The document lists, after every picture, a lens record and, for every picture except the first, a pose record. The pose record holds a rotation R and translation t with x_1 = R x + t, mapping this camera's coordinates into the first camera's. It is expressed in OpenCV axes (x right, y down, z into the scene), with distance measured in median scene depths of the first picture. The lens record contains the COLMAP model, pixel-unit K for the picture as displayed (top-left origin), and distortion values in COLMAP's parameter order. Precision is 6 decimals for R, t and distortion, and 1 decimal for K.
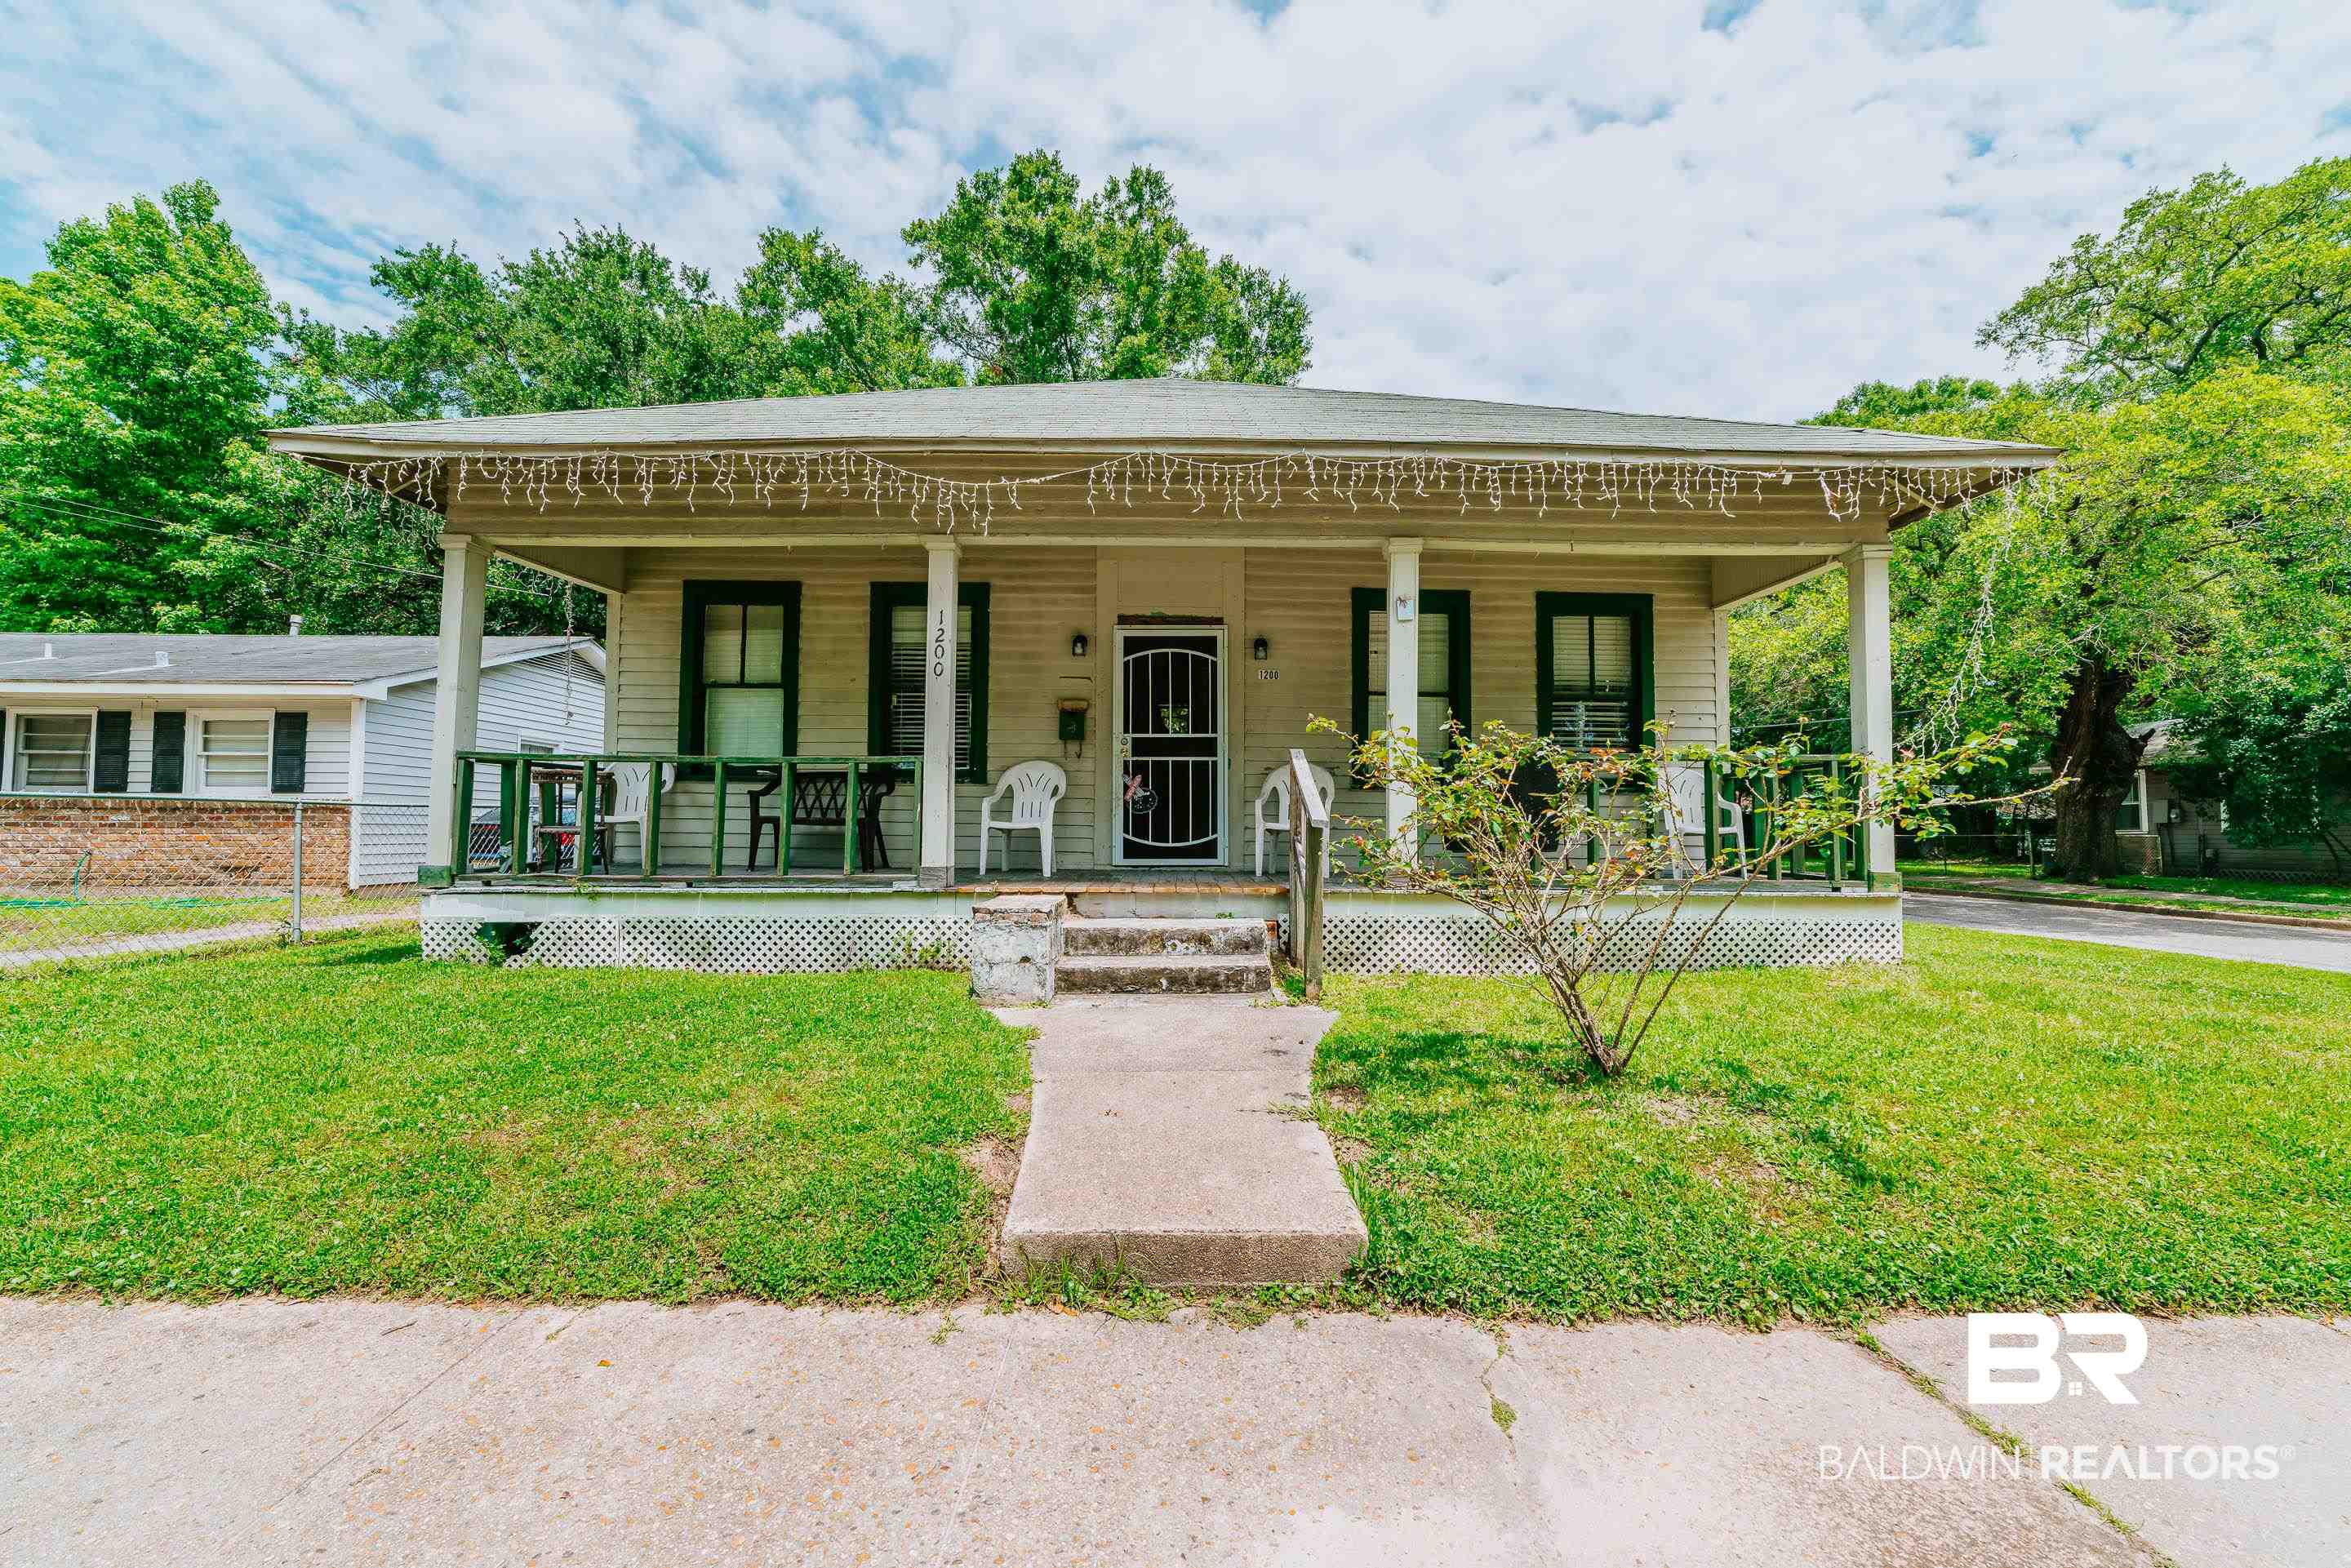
lens RADIAL K [[917.6, 0, 1175.5], [0, 917.6, 784.0], [0, 0, 1]] dist [-0.024352, 0.008839]
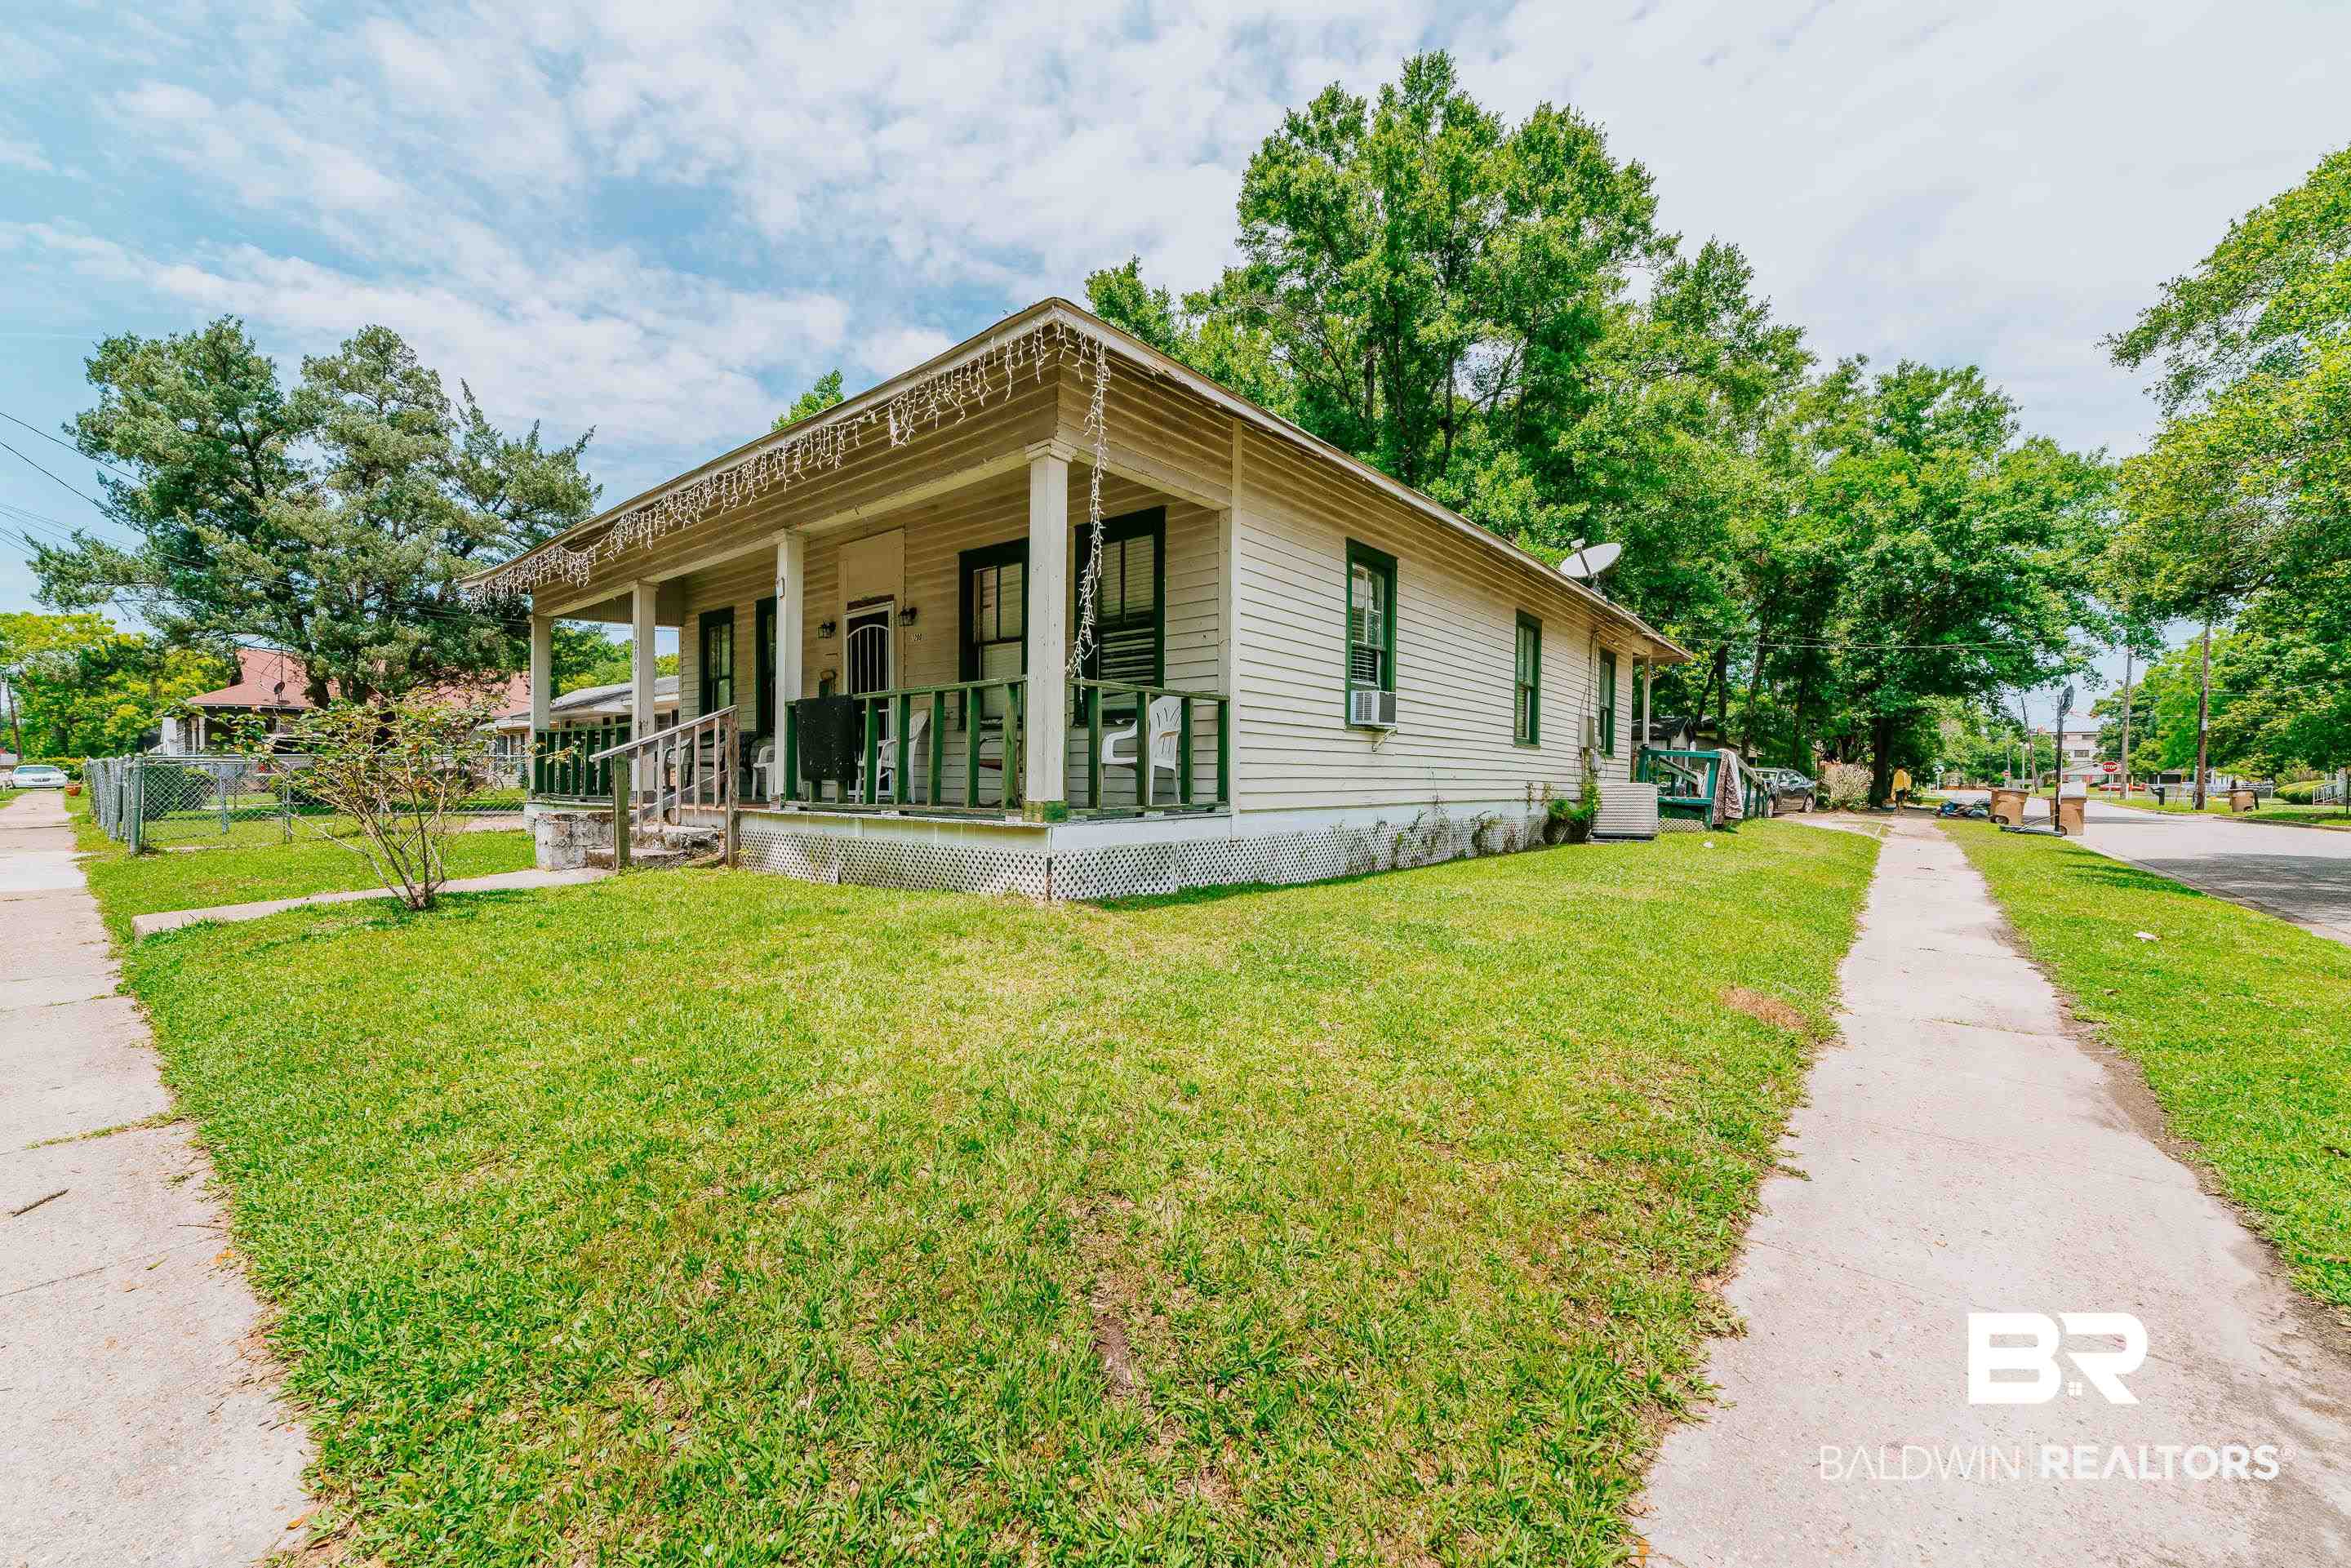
lens RADIAL K [[917.6, 0, 1175.5], [0, 917.6, 784.0], [0, 0, 1]] dist [-0.024352, 0.008839]
pose [[0.774467, -0.002032, -0.632611, 1.498996], [0.039475, 0.998201, 0.045120, 0.043201], [0.631381, -0.059916, 0.773155, 0.366963]]
